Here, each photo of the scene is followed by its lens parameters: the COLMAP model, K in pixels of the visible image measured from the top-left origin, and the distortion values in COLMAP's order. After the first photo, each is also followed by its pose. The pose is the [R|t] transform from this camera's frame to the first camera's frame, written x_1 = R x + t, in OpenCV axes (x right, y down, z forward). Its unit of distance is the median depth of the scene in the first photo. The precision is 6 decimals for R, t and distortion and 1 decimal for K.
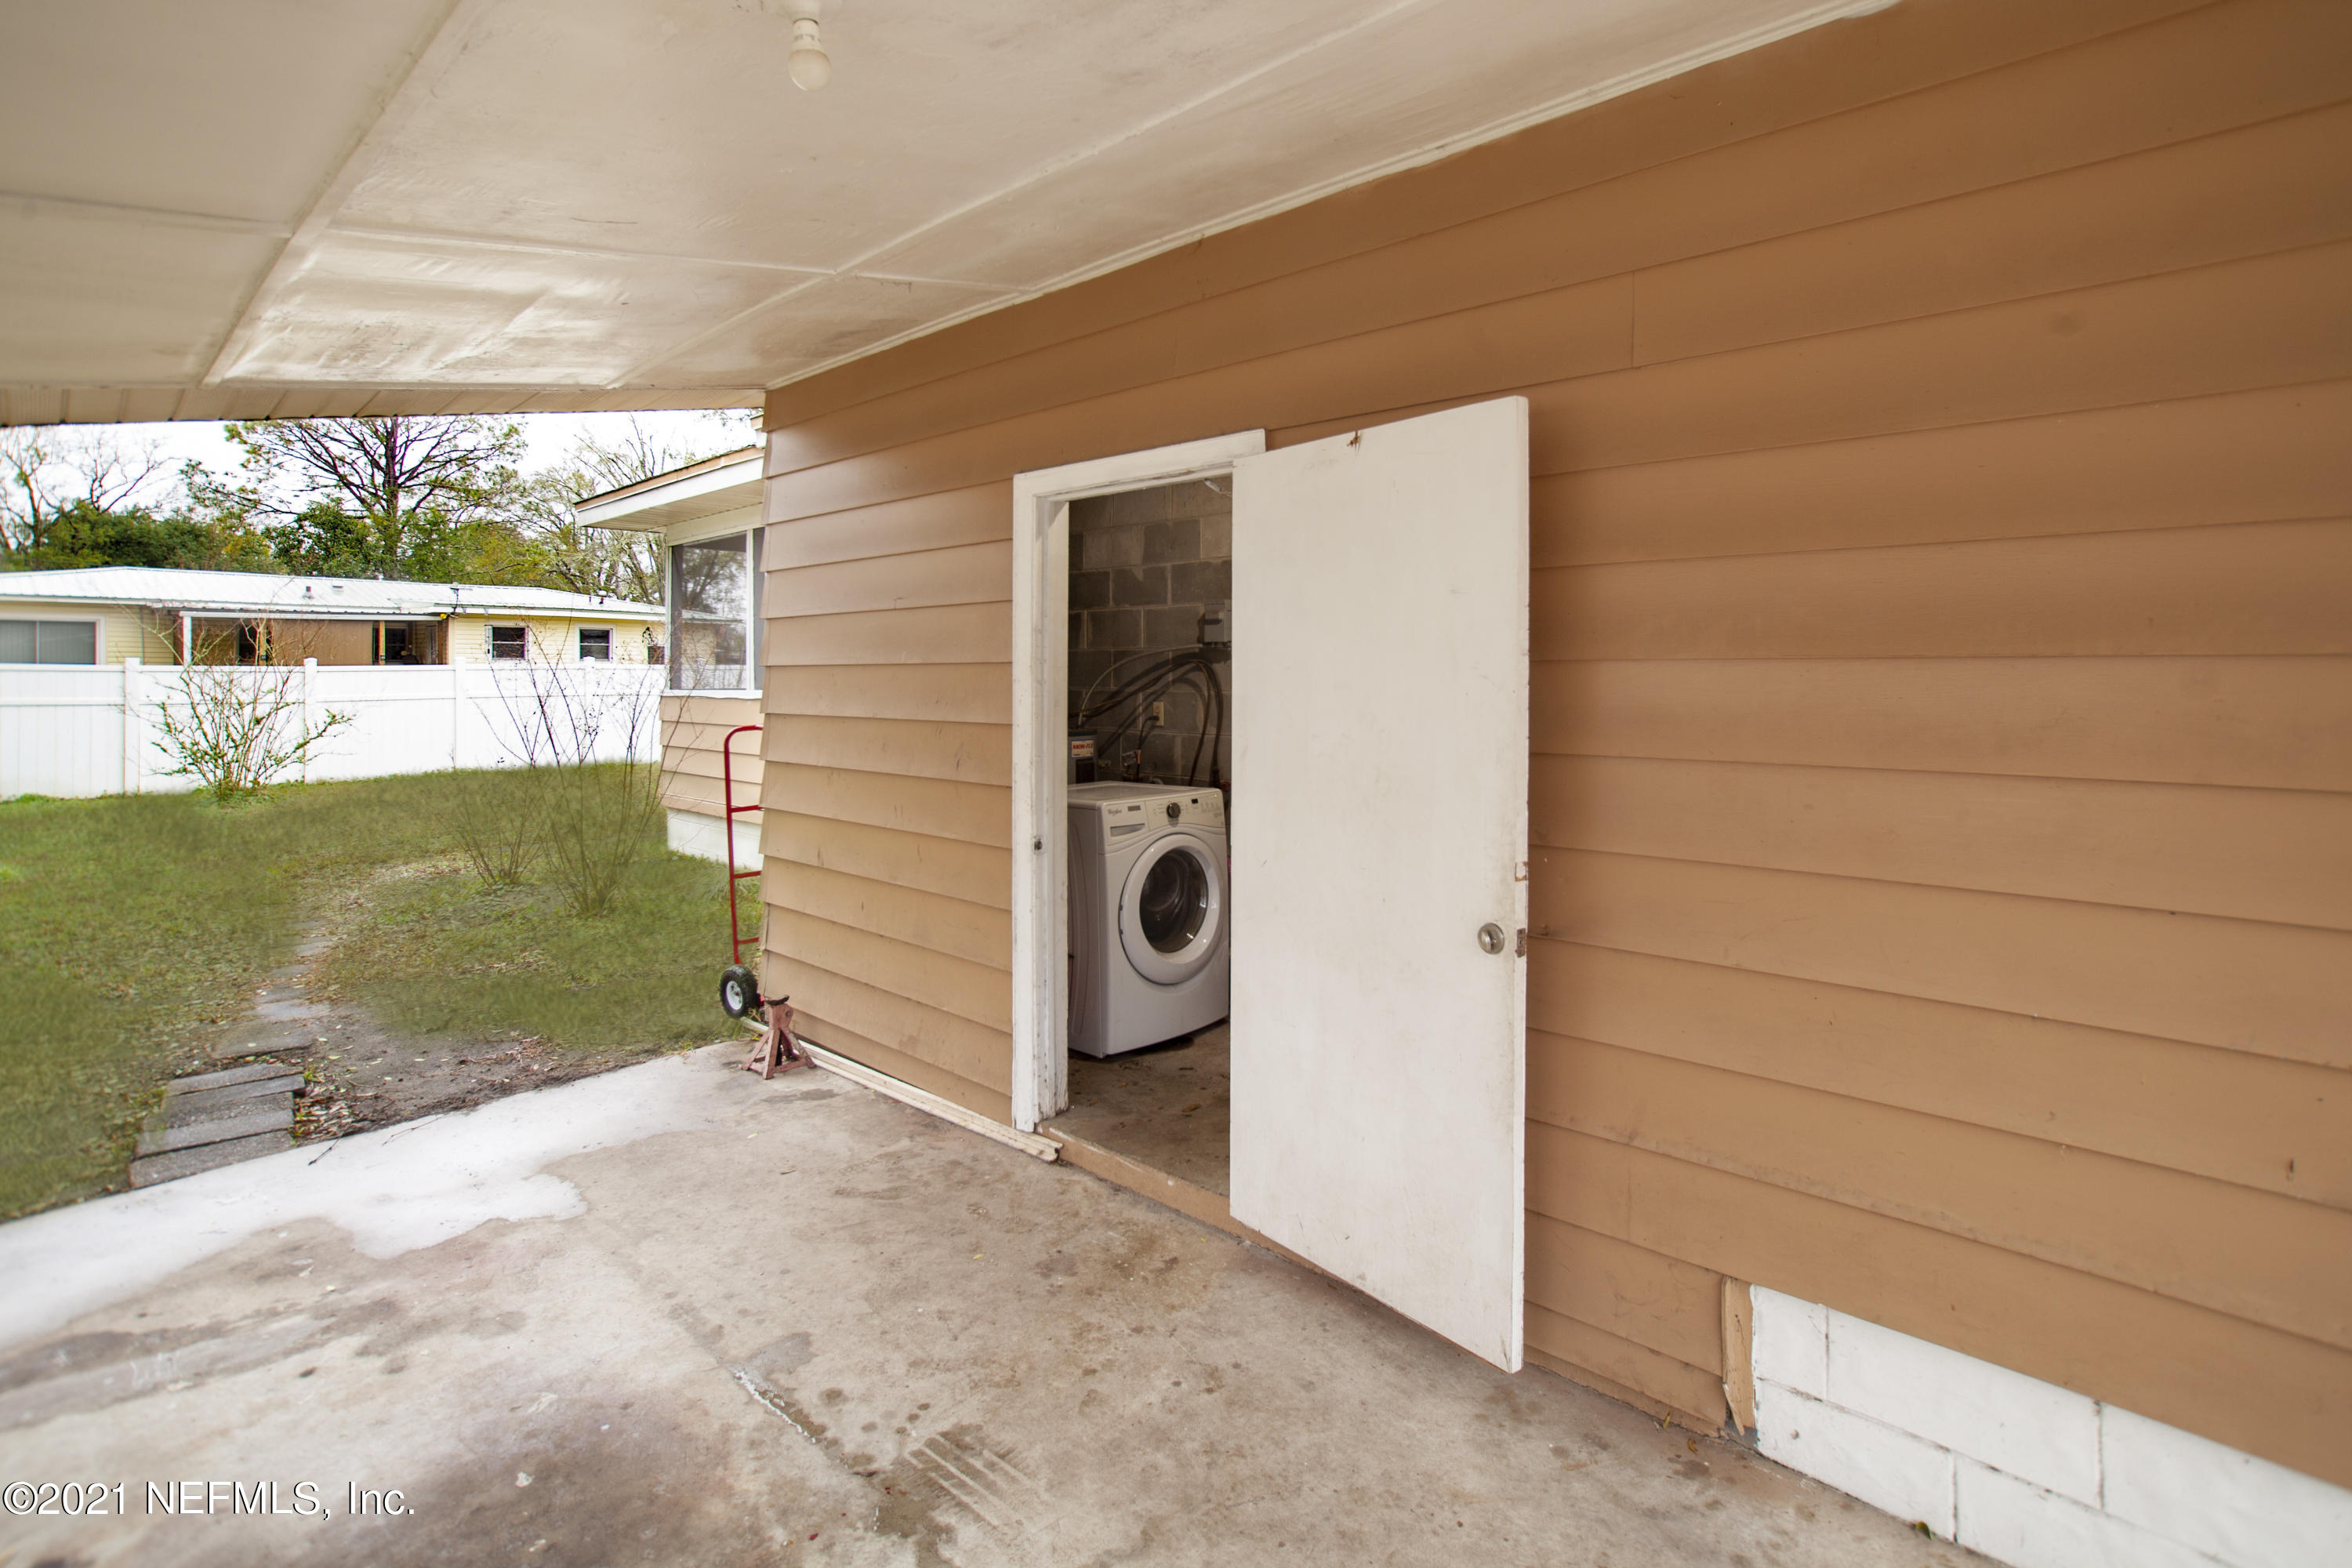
lens RADIAL K [[1081.7, 0, 1181.4], [0, 1081.7, 677.4], [0, 0, 1]] dist [0.000134, 0.000074]
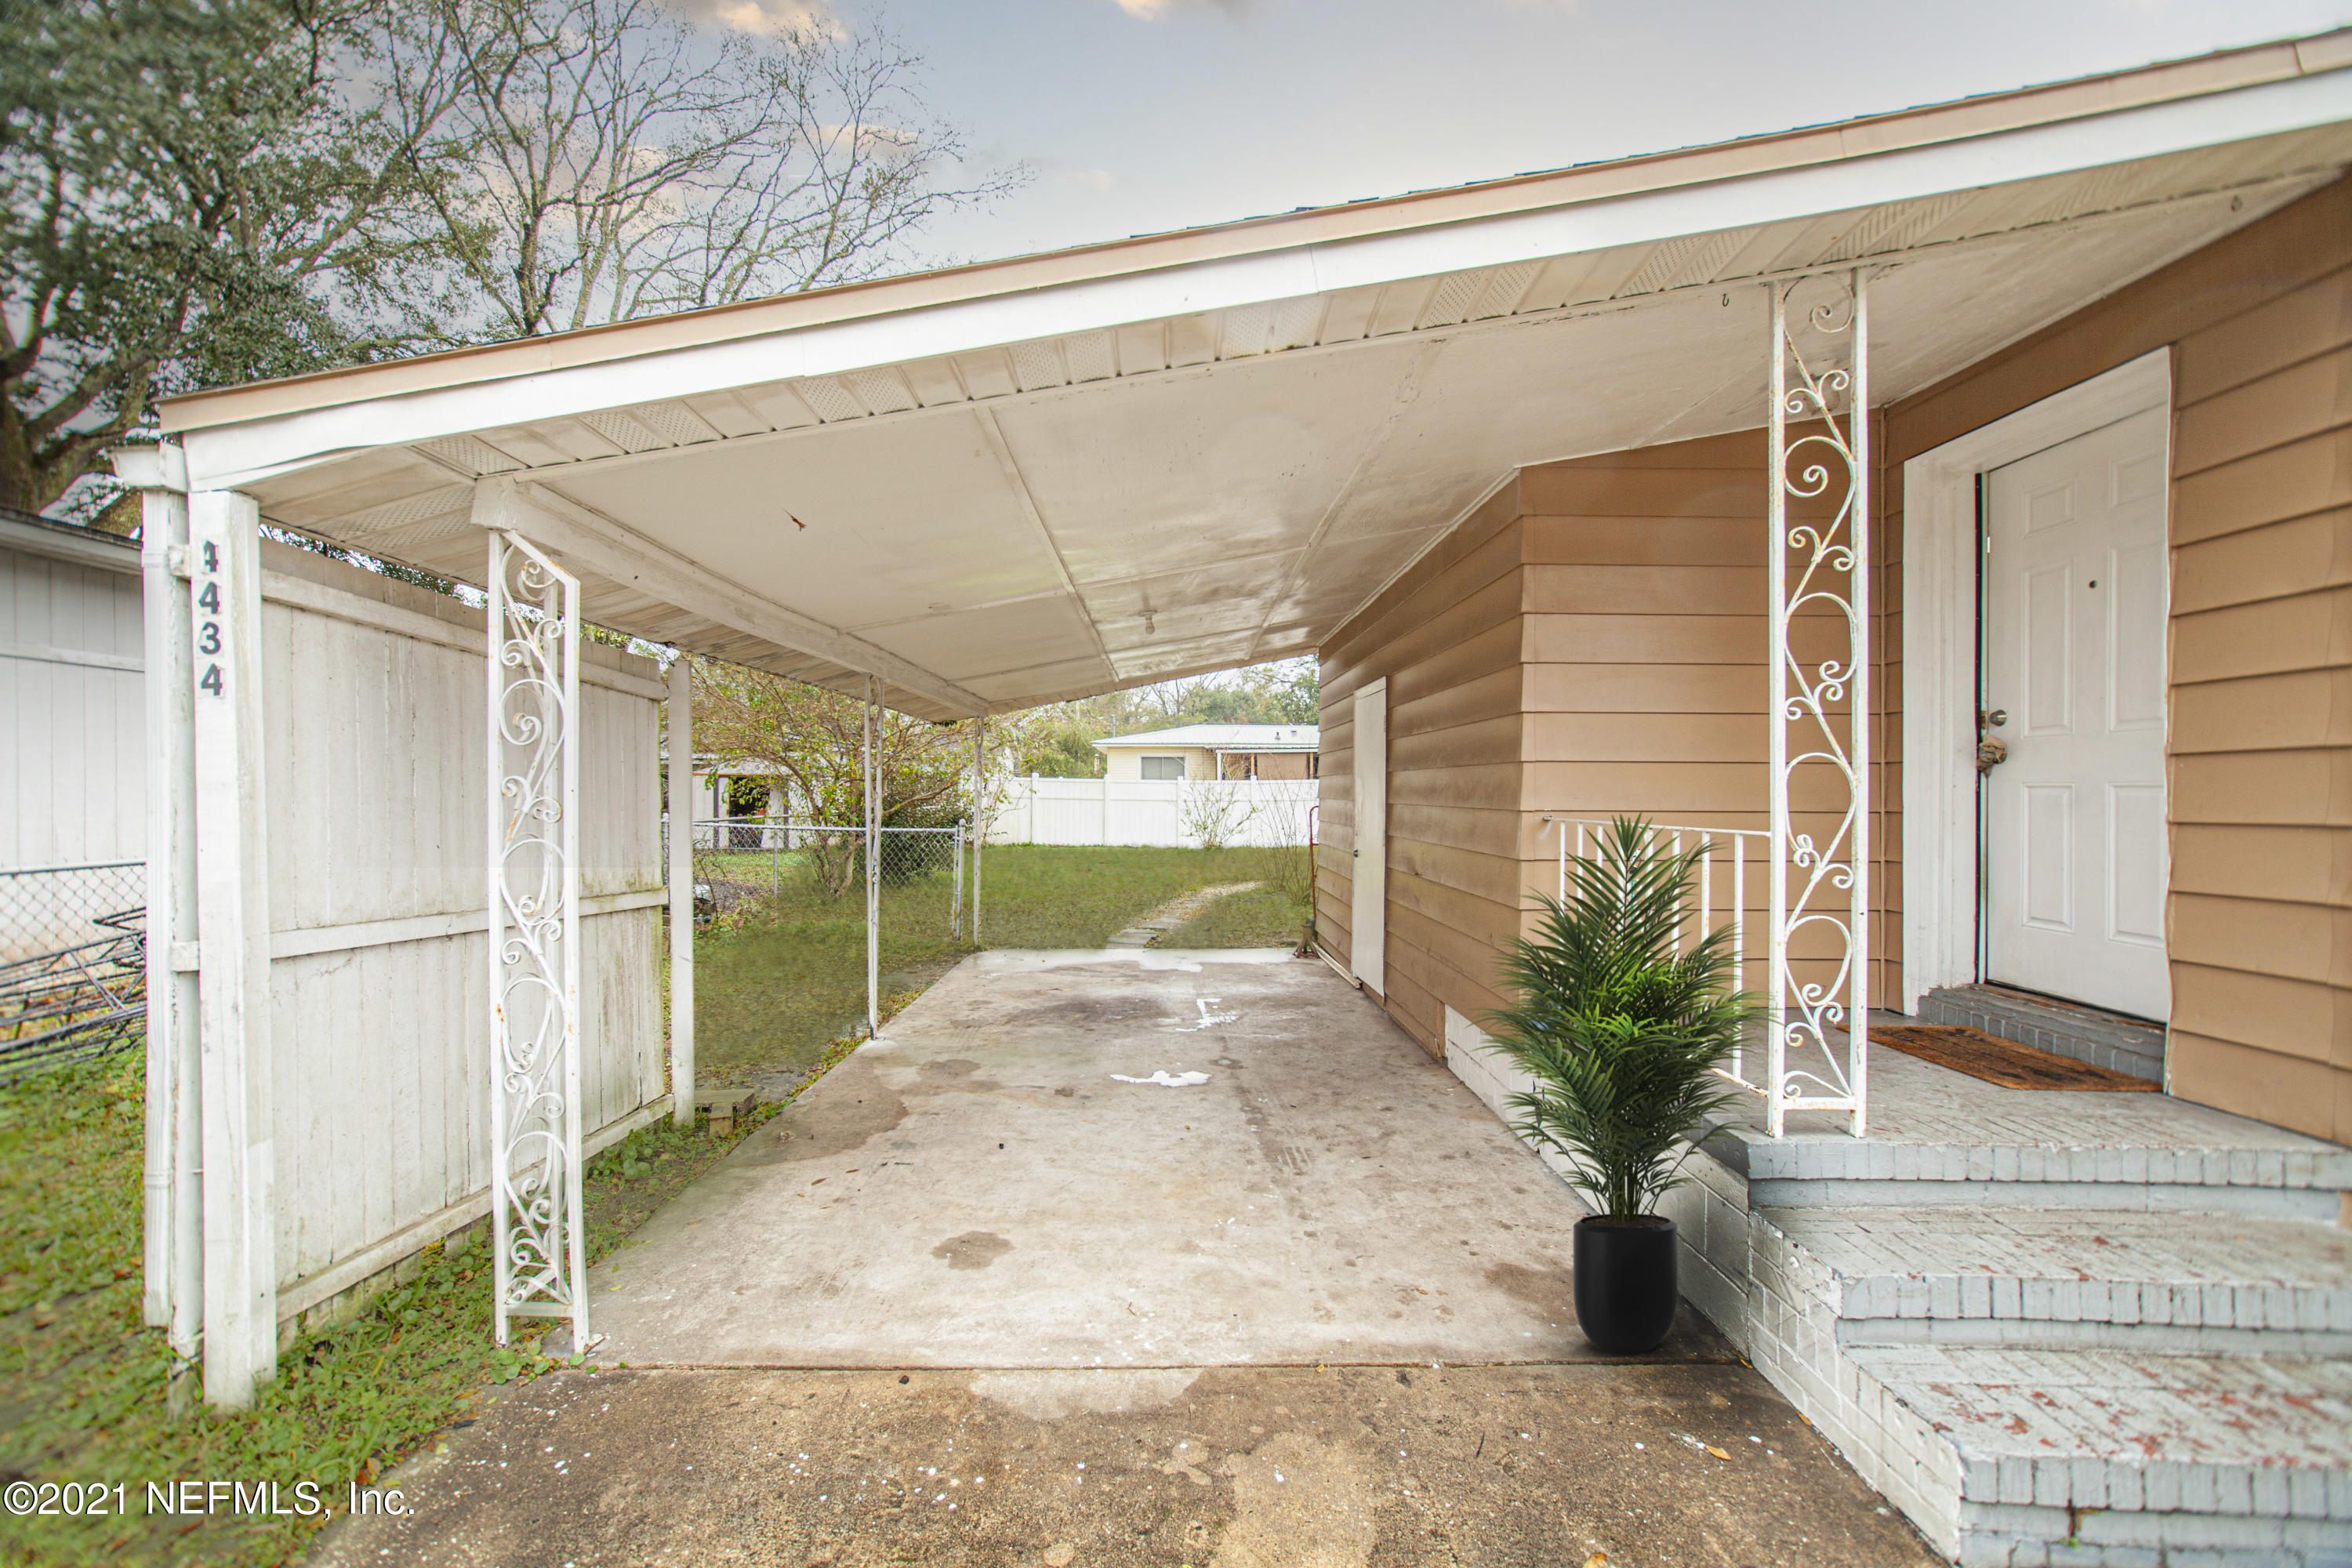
lens RADIAL K [[956.1, 0, 1188.0], [0, 956.1, 824.8], [0, 0, 1]] dist [-0.002412, -0.000324]
pose [[0.687724, 0.027259, -0.725461, 0.305000], [-0.000897, 0.999326, 0.036699, 0.005606], [0.725972, -0.024588, 0.687285, -0.181891]]
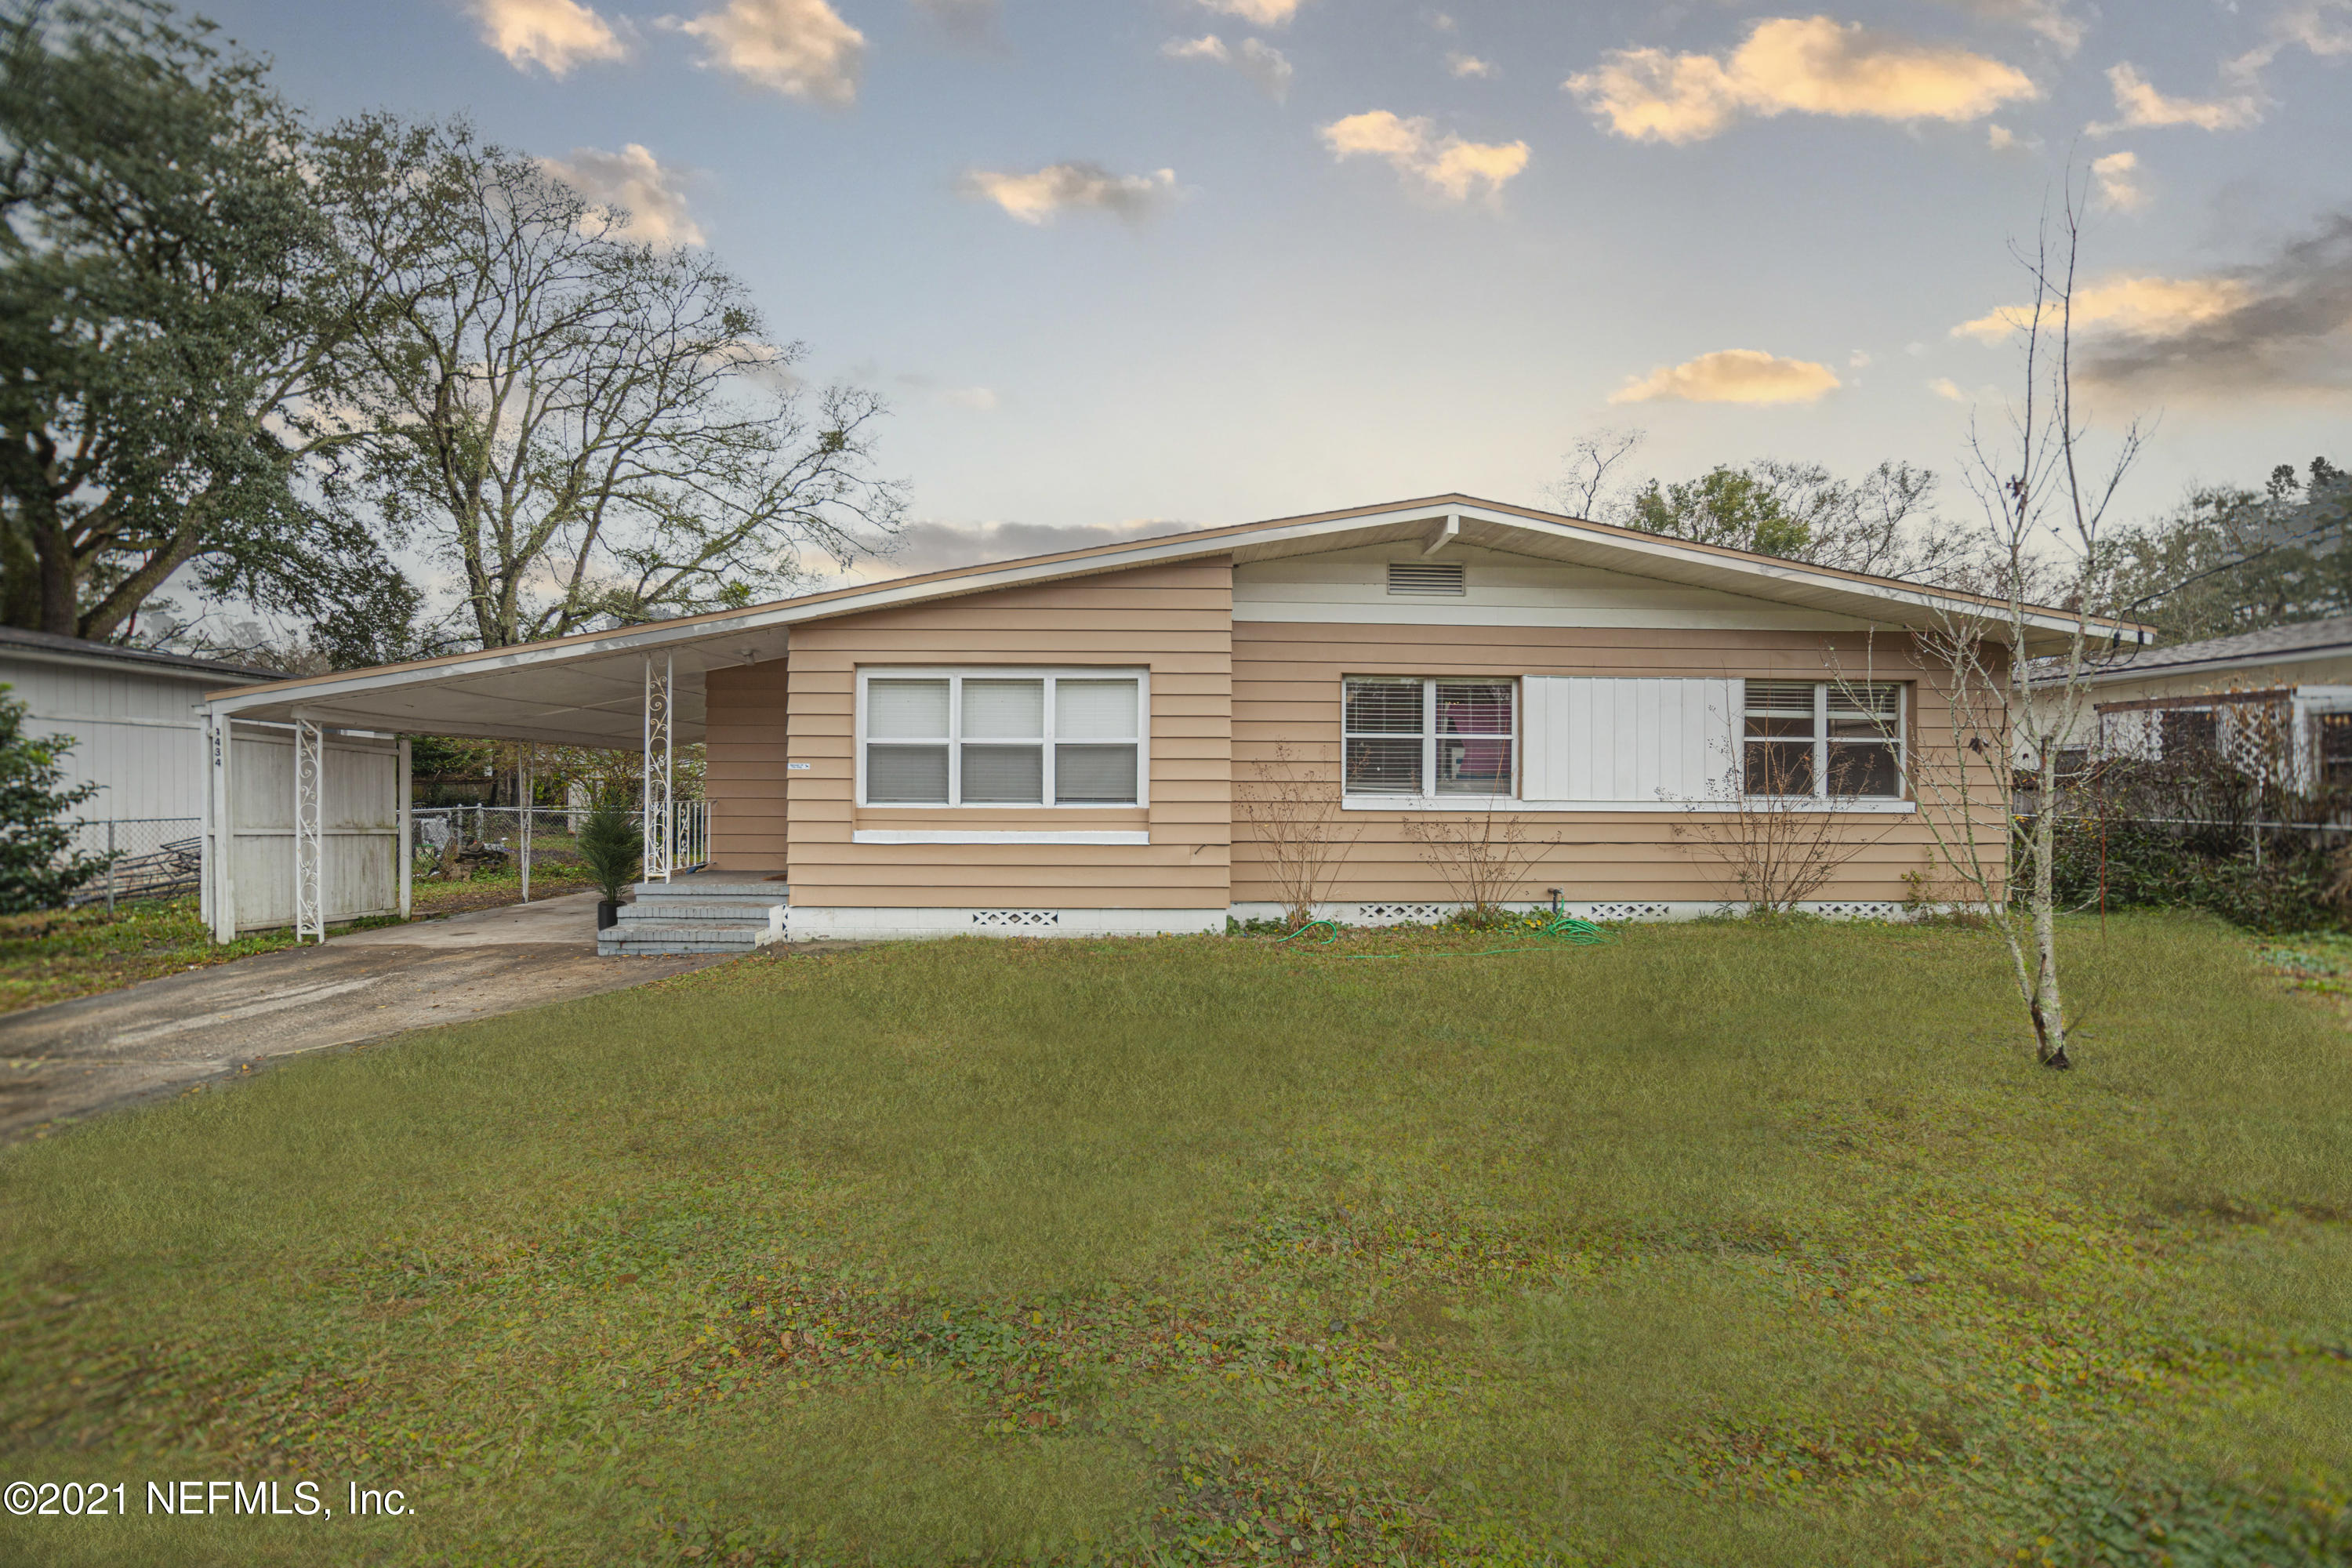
lens RADIAL K [[956.1, 0, 1188.0], [0, 956.1, 824.8], [0, 0, 1]] dist [-0.002412, -0.000324]
pose [[0.695026, 0.021194, -0.718672, 0.984037], [-0.003970, 0.999663, 0.025641, 0.013428], [0.718973, -0.014968, 0.694876, -0.168199]]
